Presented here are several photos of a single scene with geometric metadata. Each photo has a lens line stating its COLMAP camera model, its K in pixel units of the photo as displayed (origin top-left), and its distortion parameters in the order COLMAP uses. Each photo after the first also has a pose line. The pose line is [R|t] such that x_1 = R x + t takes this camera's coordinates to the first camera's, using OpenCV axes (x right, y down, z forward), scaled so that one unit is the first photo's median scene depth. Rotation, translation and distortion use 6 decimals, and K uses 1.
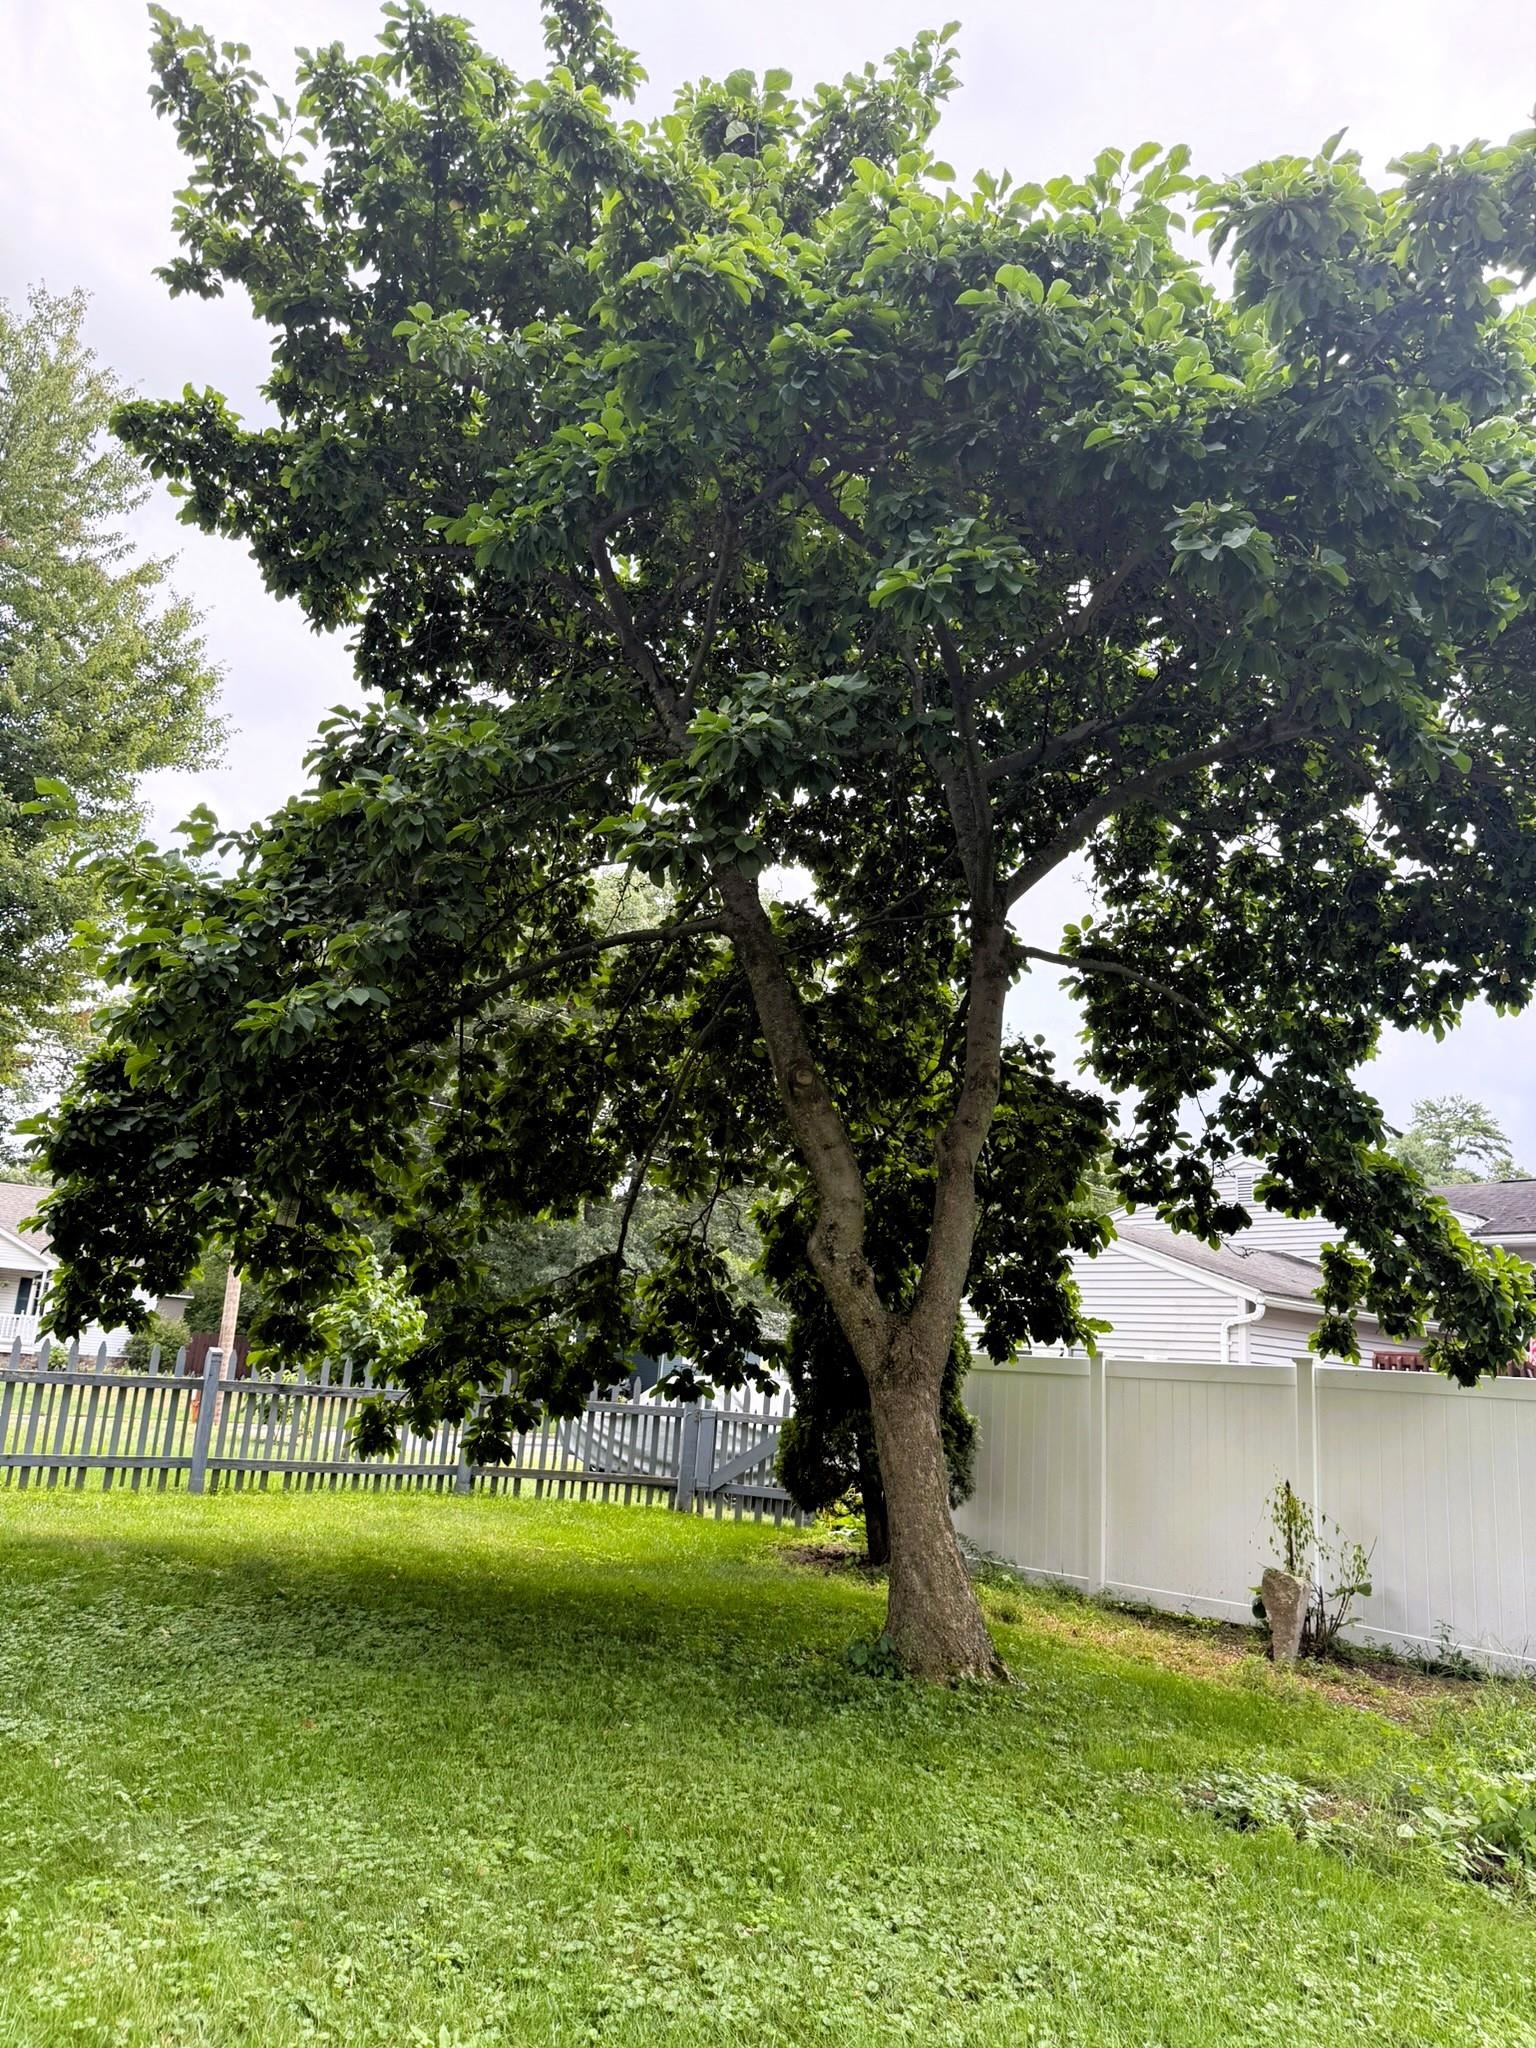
lens RADIAL K [[1425.6, 0, 767.8], [0, 1425.6, 1029.5], [0, 0, 1]] dist [-0.003431, -0.002586]
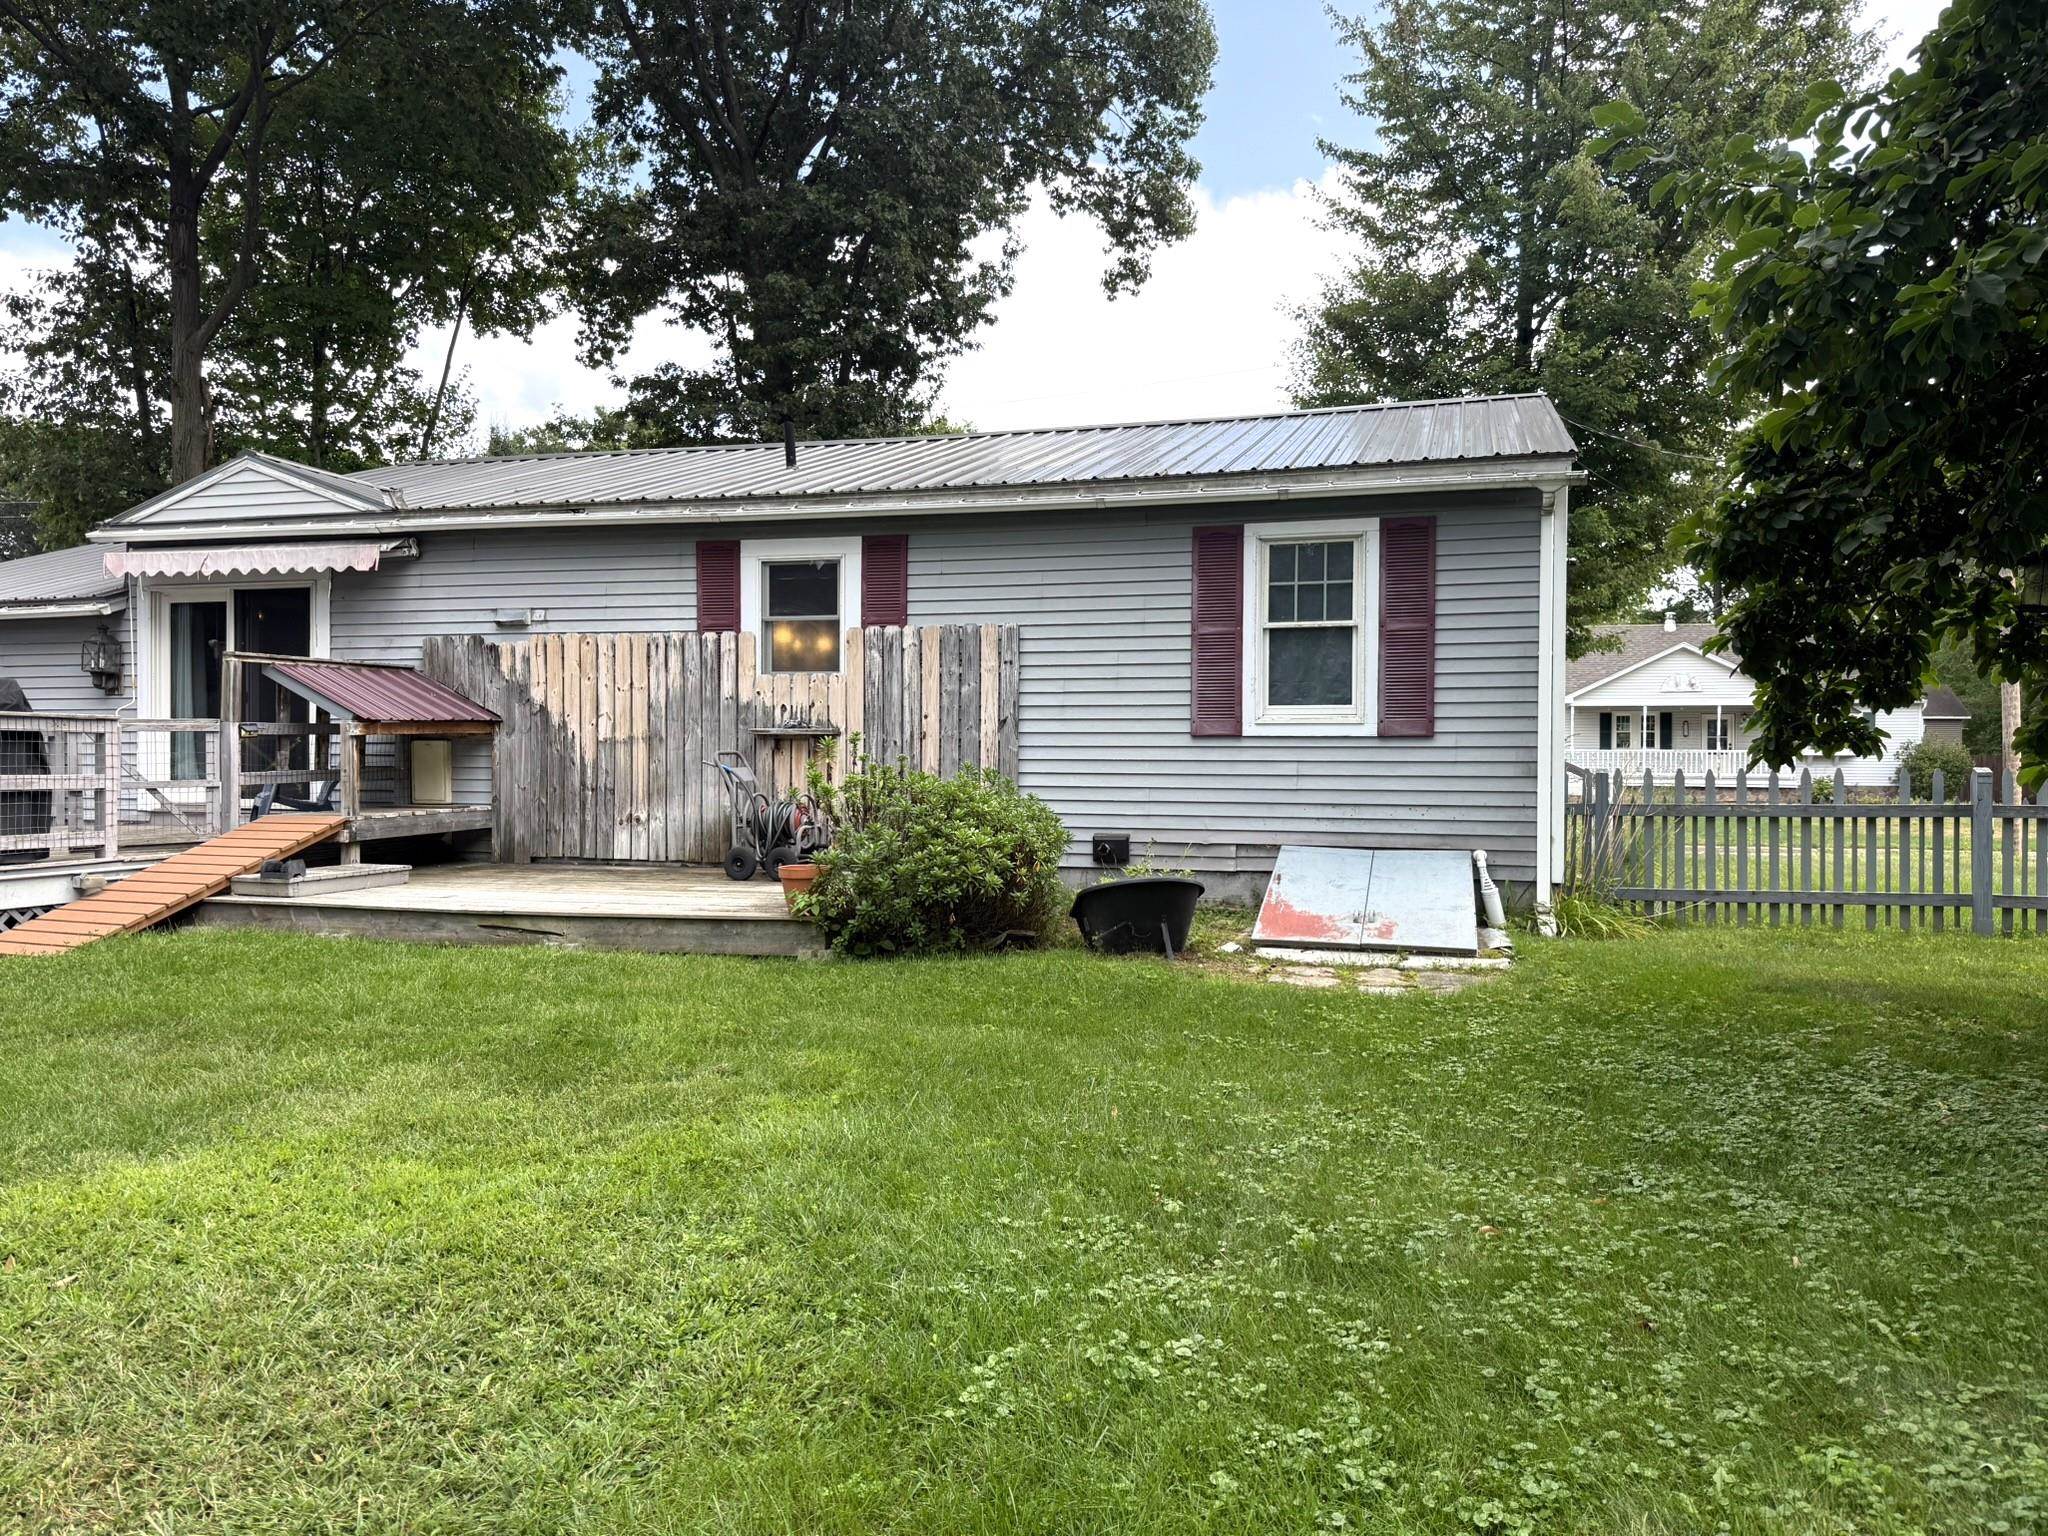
lens RADIAL K [[1425.6, 0, 1042.3], [0, 1425.6, 769.9], [0, 0, 1]] dist [-0.003431, -0.002586]
pose [[0.571830, -0.061284, -0.818080, -0.033694], [0.230428, 0.969059, 0.088473, 0.038626], [0.787346, -0.239100, 0.568259, 0.150045]]
